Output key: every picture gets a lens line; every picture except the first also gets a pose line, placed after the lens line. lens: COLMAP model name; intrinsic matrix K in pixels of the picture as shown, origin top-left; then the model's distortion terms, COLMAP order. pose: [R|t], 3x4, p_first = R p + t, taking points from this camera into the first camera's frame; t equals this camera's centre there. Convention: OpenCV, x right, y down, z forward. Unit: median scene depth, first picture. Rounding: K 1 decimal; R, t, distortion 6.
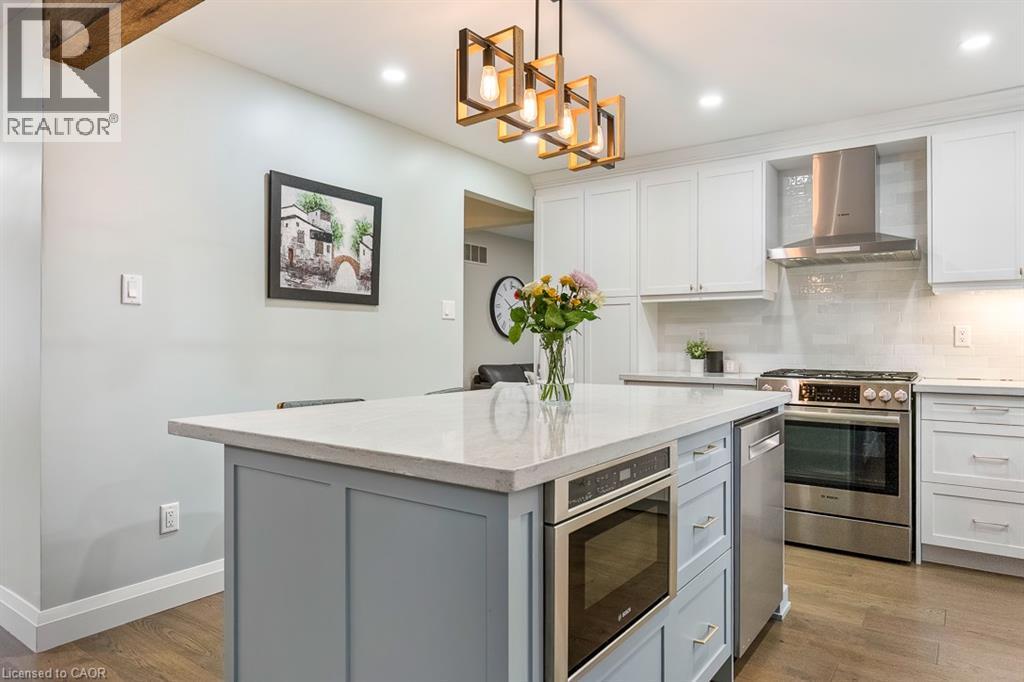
lens RADIAL K [[630.6, 0, 512.0], [0, 630.6, 341.0], [0, 0, 1]] dist [-0.001112, -0.001600]
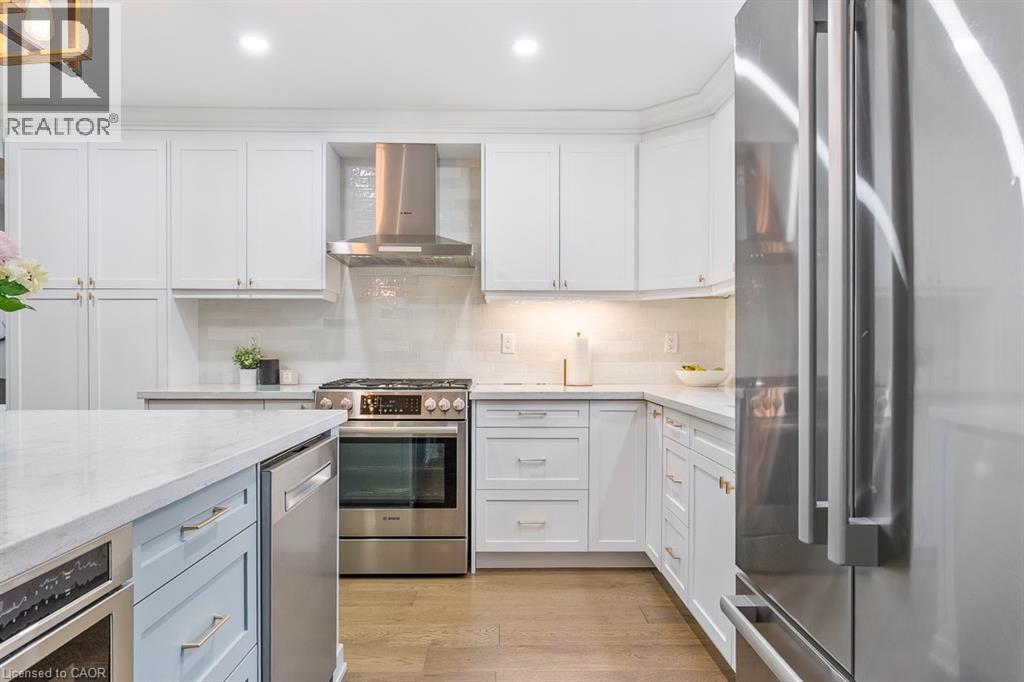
lens RADIAL K [[627.8, 0, 509.6], [0, 627.8, 347.9], [0, 0, 1]] dist [-0.001728, -0.000188]
pose [[0.800084, 0.001626, 0.599885, 0.093396], [-0.002030, 0.999998, -0.000003, 0.000034], [-0.599884, -0.001215, 0.800086, 0.167768]]
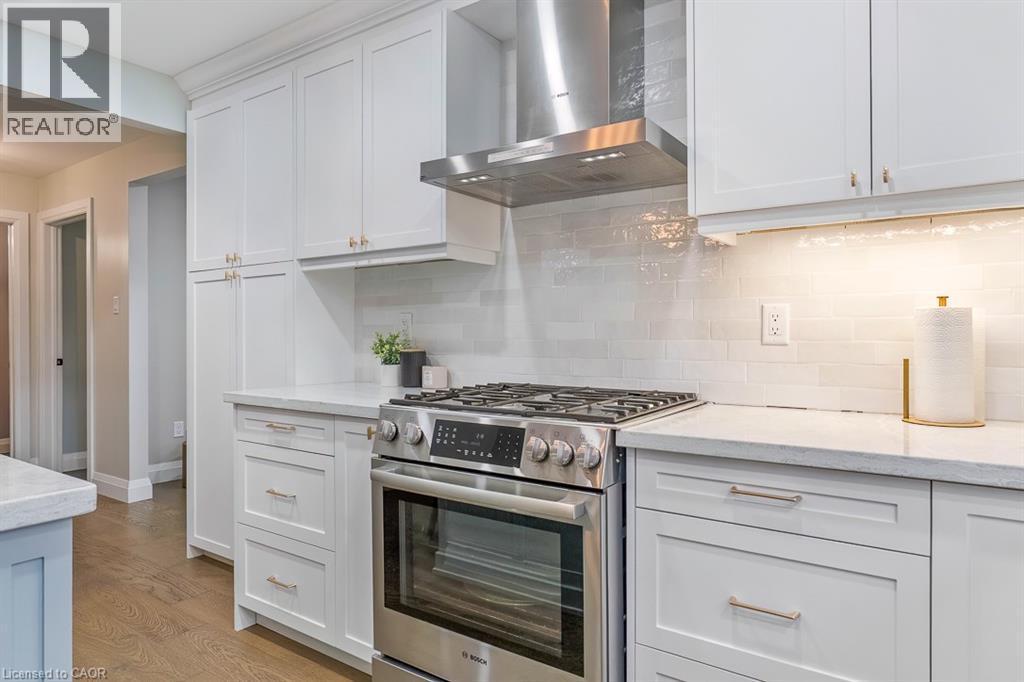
lens RADIAL K [[638.8, 0, 506.5], [0, 638.8, 329.0], [0, 0, 1]] dist [0.000665, 0.000104]
pose [[0.999992, -0.004041, 0.000664, 0.513194], [0.004045, 0.999975, -0.005808, -0.001530], [-0.000641, 0.005811, 0.999983, 0.496226]]
